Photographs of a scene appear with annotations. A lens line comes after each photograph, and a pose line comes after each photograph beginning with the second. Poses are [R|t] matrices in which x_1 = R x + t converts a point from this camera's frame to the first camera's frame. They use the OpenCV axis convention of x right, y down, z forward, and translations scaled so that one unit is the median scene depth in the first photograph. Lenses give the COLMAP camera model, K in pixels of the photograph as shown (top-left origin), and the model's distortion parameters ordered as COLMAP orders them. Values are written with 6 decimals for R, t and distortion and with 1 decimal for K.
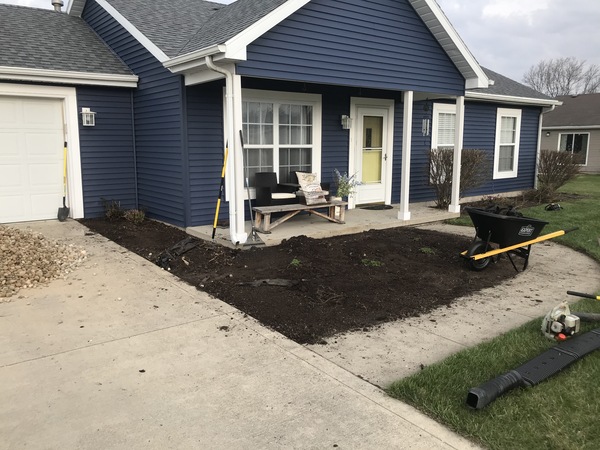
lens RADIAL K [[498.8, 0, 296.6], [0, 498.8, 223.7], [0, 0, 1]] dist [0.006148, -0.034840]
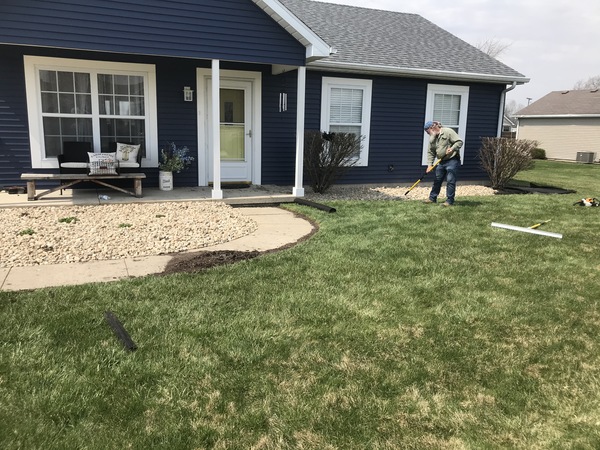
lens RADIAL K [[498.8, 0, 300.4], [0, 498.8, 224.1], [0, 0, 1]] dist [0.006148, -0.034840]
pose [[0.956118, 0.091034, -0.278479, 0.623918], [-0.080356, 0.995534, 0.049547, -0.020345], [0.281746, -0.024995, 0.959163, 0.136239]]
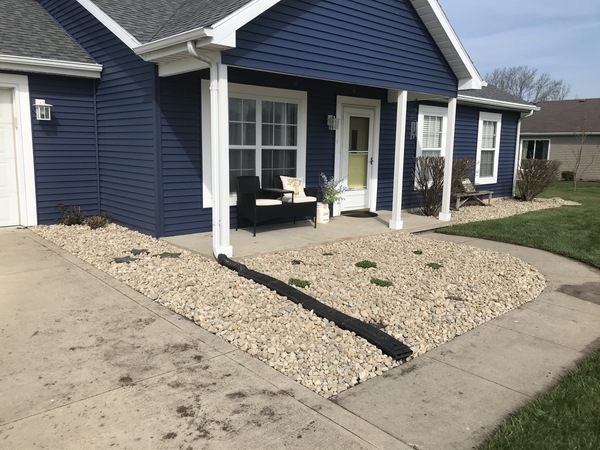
lens RADIAL K [[498.8, 0, 303.0], [0, 498.8, 227.1], [0, 0, 1]] dist [0.006148, -0.034840]
pose [[0.995639, 0.003077, 0.093244, -0.042649], [-0.003424, 0.999988, 0.003555, -0.013049], [-0.093232, -0.003859, 0.995637, 0.083770]]
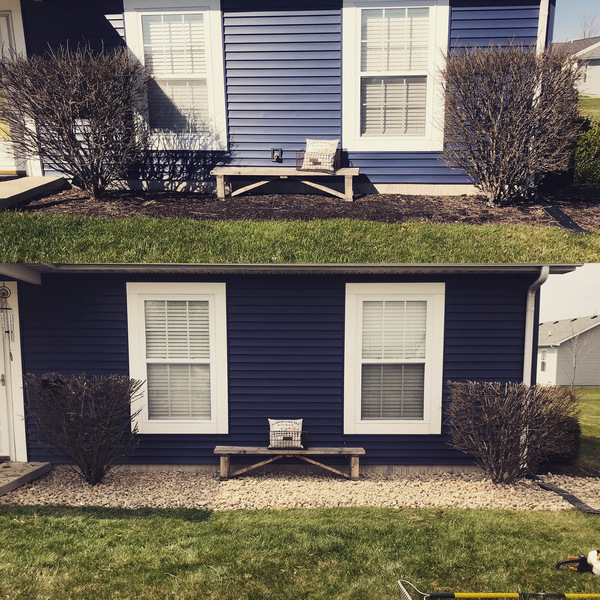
lens RADIAL K [[805.9, 0, 300.1], [0, 805.9, 300.2], [0, 0, 1]] dist [0.030090, 0.000000]
pose [[0.769954, -0.045678, -0.636462, 1.175691], [-0.101240, 0.976056, -0.192525, -0.088363], [0.630017, 0.212671, 0.746894, 0.548503]]
